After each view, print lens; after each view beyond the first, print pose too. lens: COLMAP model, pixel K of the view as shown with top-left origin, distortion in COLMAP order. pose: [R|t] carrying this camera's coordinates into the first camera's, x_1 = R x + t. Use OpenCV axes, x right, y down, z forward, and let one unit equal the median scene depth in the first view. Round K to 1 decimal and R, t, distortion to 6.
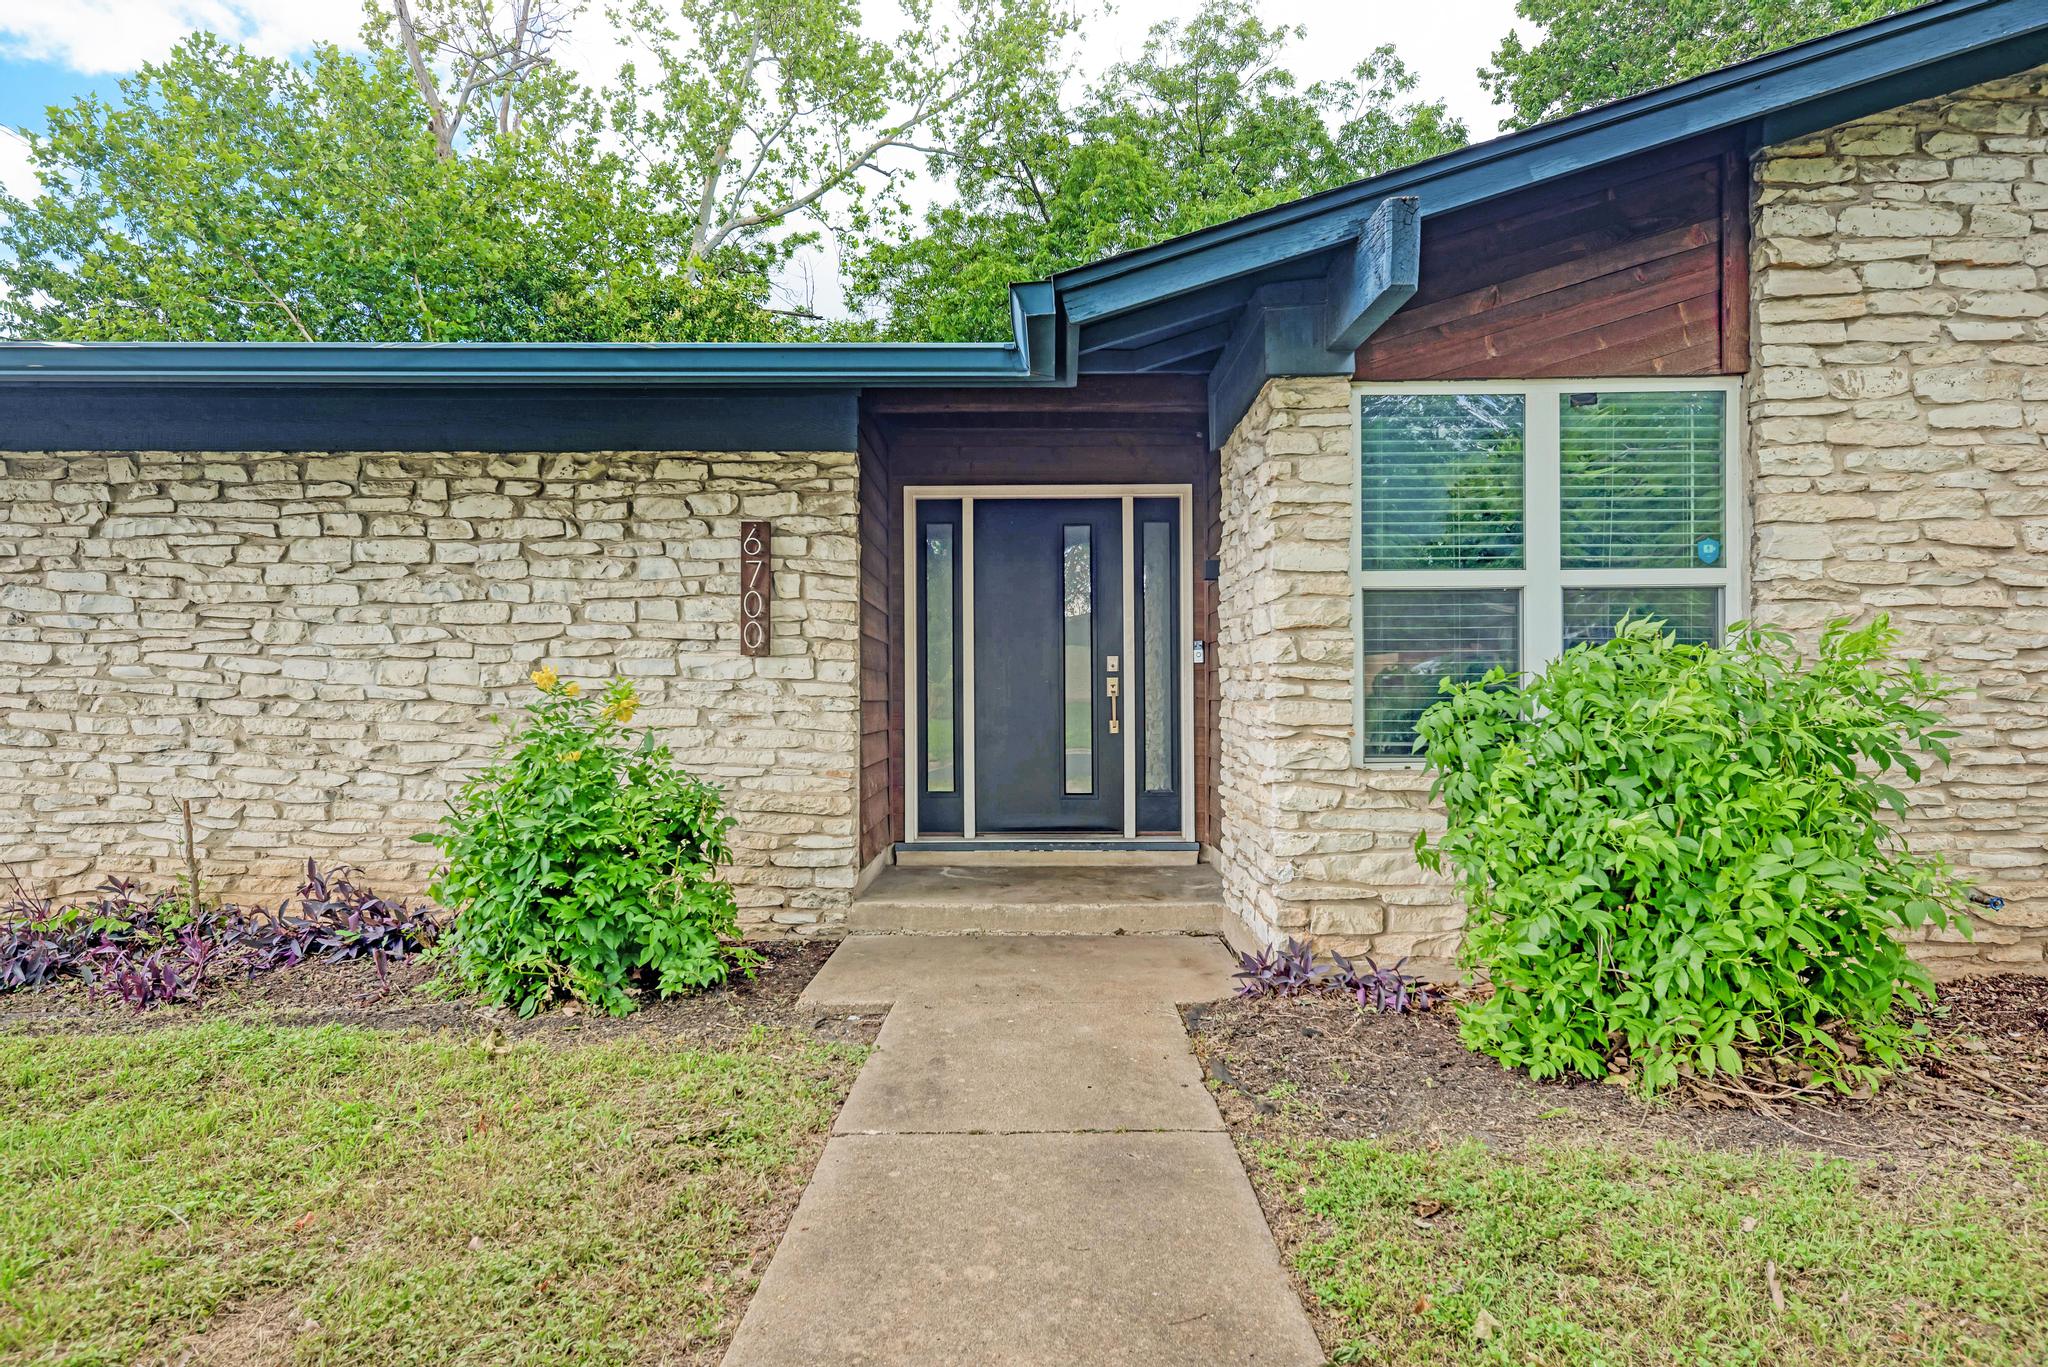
lens RADIAL K [[1108.8, 0, 1024.8], [0, 1108.8, 680.3], [0, 0, 1]] dist [0.023474, 0.000315]
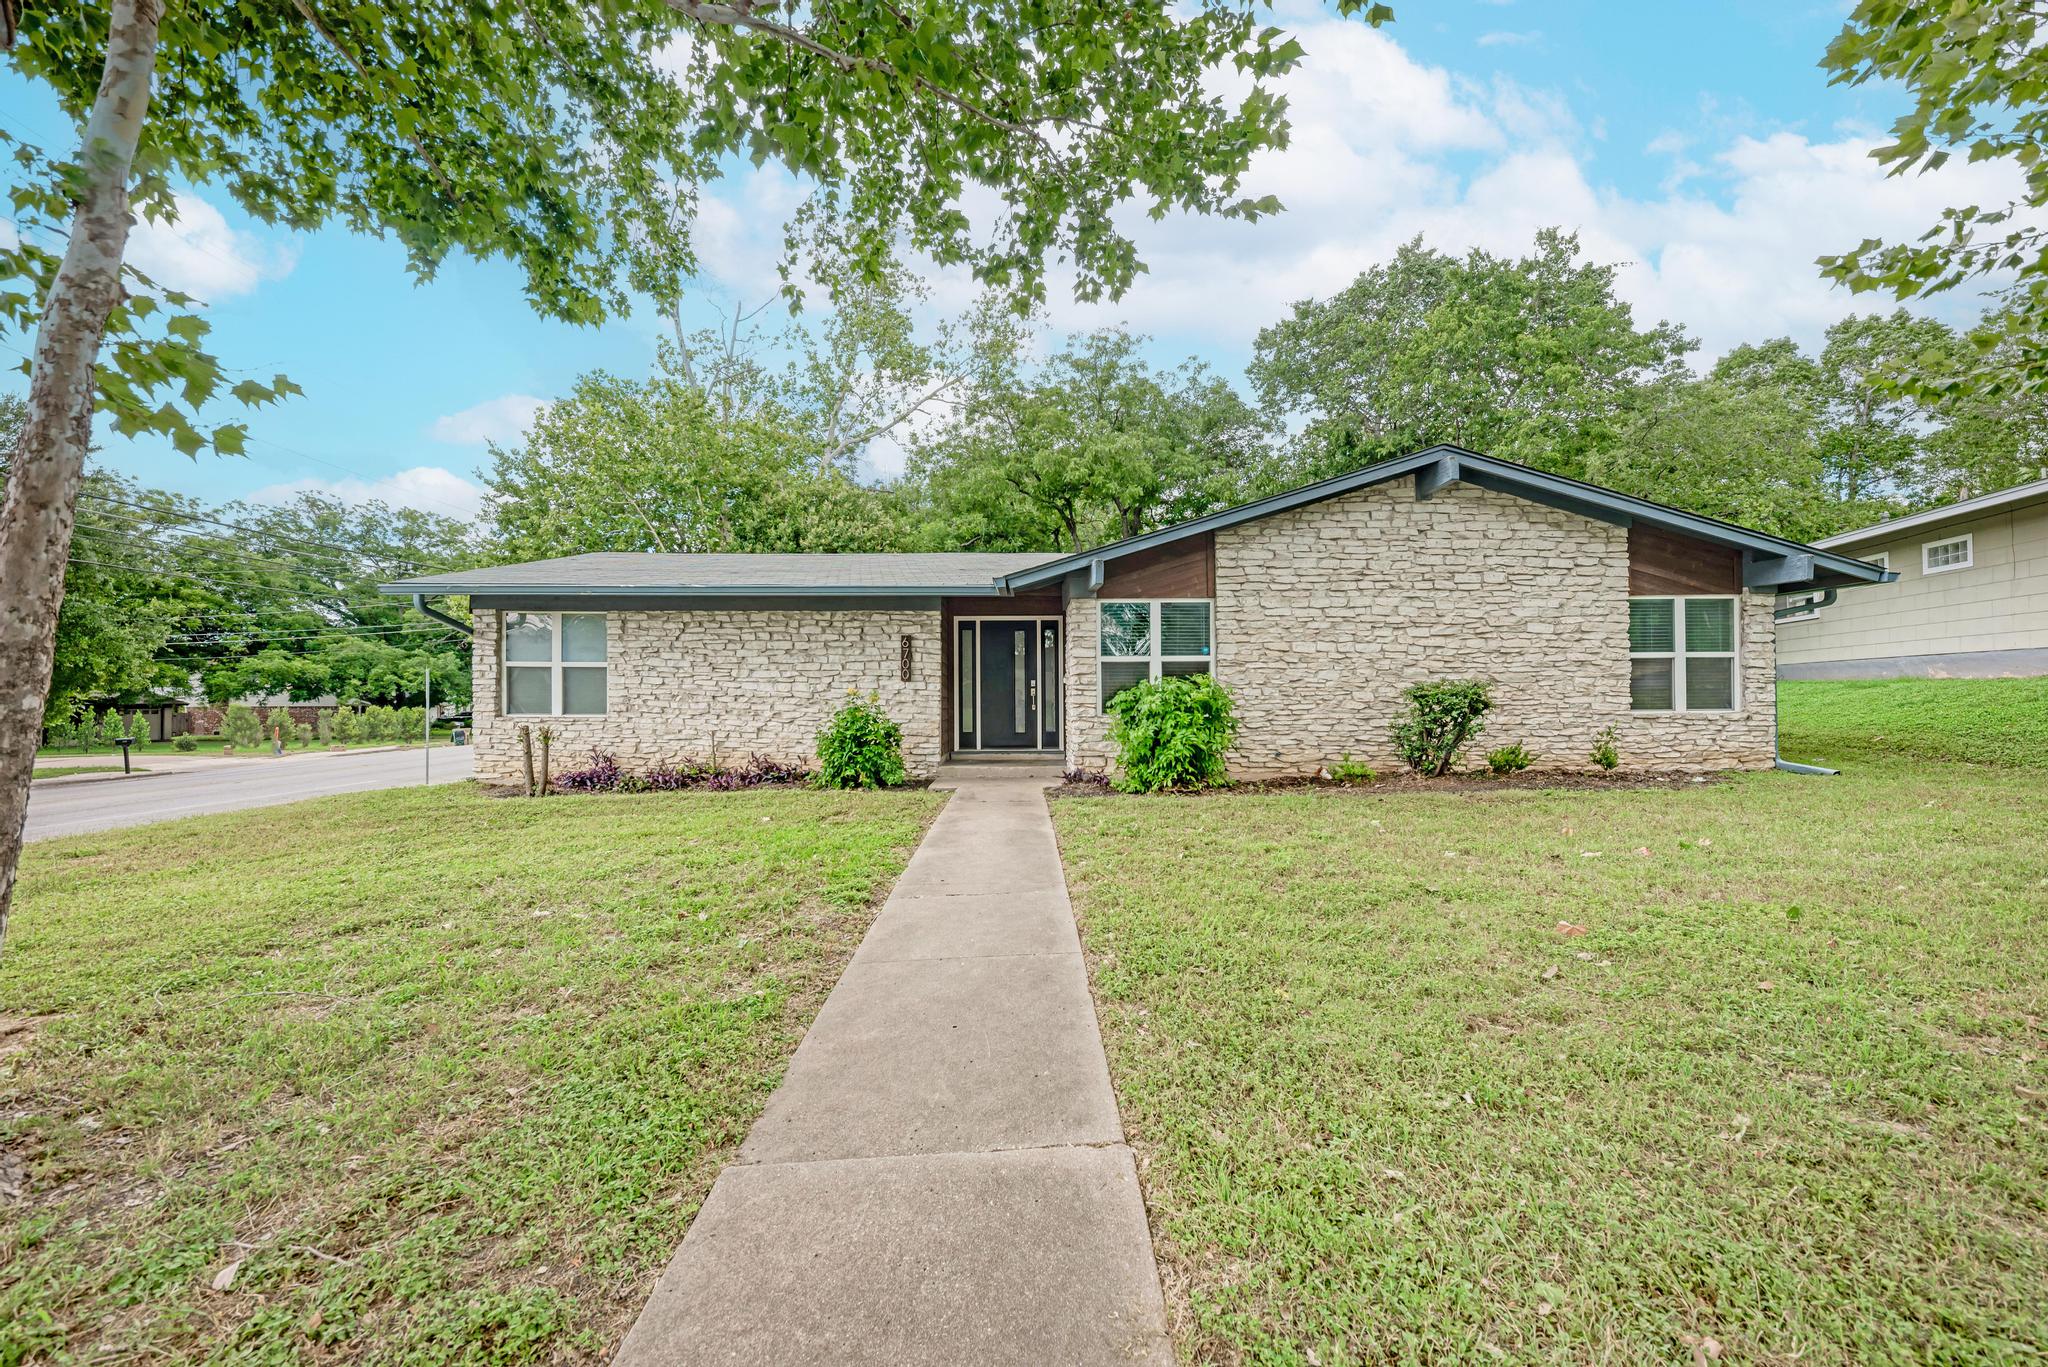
lens RADIAL K [[749.4, 0, 1022.8], [0, 749.4, 692.0], [0, 0, 1]] dist [0.002793, -0.000003]
pose [[0.999767, -0.000762, 0.021570, 0.020188], [0.000644, 0.999985, 0.005488, -0.004709], [-0.021574, -0.005473, 0.999752, -0.953356]]
